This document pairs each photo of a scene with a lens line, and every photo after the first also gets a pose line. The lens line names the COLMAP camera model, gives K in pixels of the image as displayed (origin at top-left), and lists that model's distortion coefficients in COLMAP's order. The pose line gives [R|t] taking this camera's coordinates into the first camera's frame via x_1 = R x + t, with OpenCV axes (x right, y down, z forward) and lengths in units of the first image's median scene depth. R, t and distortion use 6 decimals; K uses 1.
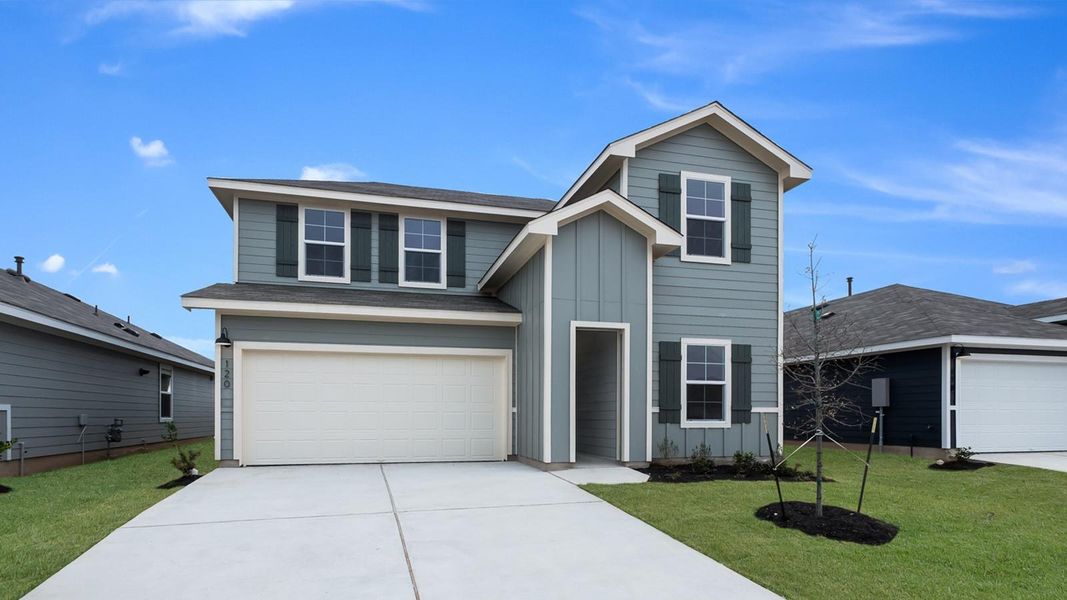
lens RADIAL K [[464.2, 0, 533.5], [0, 464.2, 300.0], [0, 0, 1]] dist [-0.001319, -0.000411]
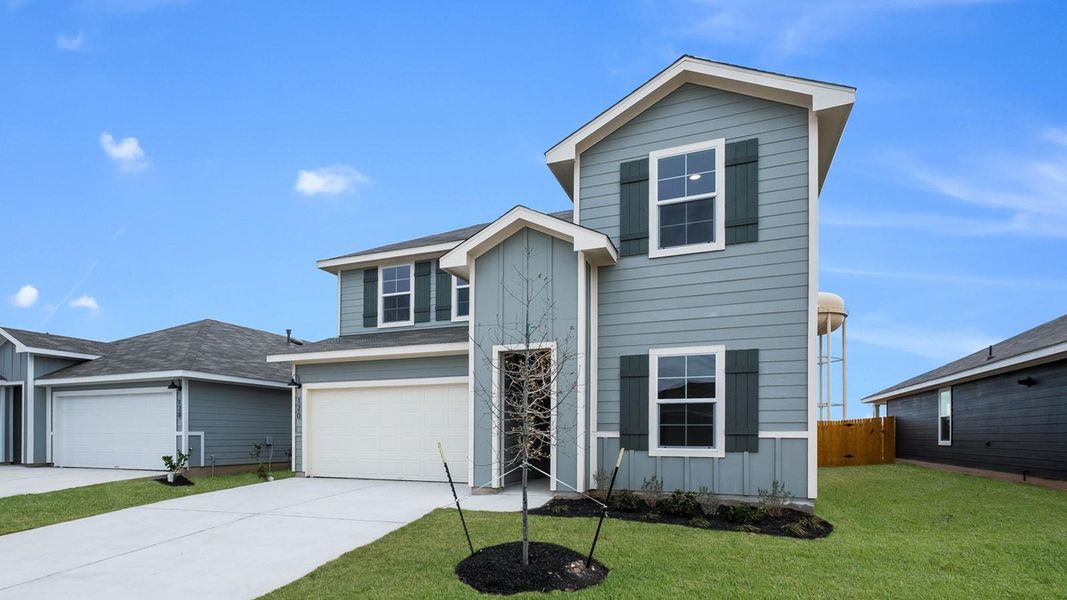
lens RADIAL K [[503.7, 0, 533.5], [0, 503.7, 300.0], [0, 0, 1]] dist [0.001947, 0.000150]
pose [[0.833989, -0.141632, -0.533294, 0.613964], [0.129176, 0.989753, -0.060848, 0.019835], [0.536448, -0.018142, 0.843738, 0.103489]]
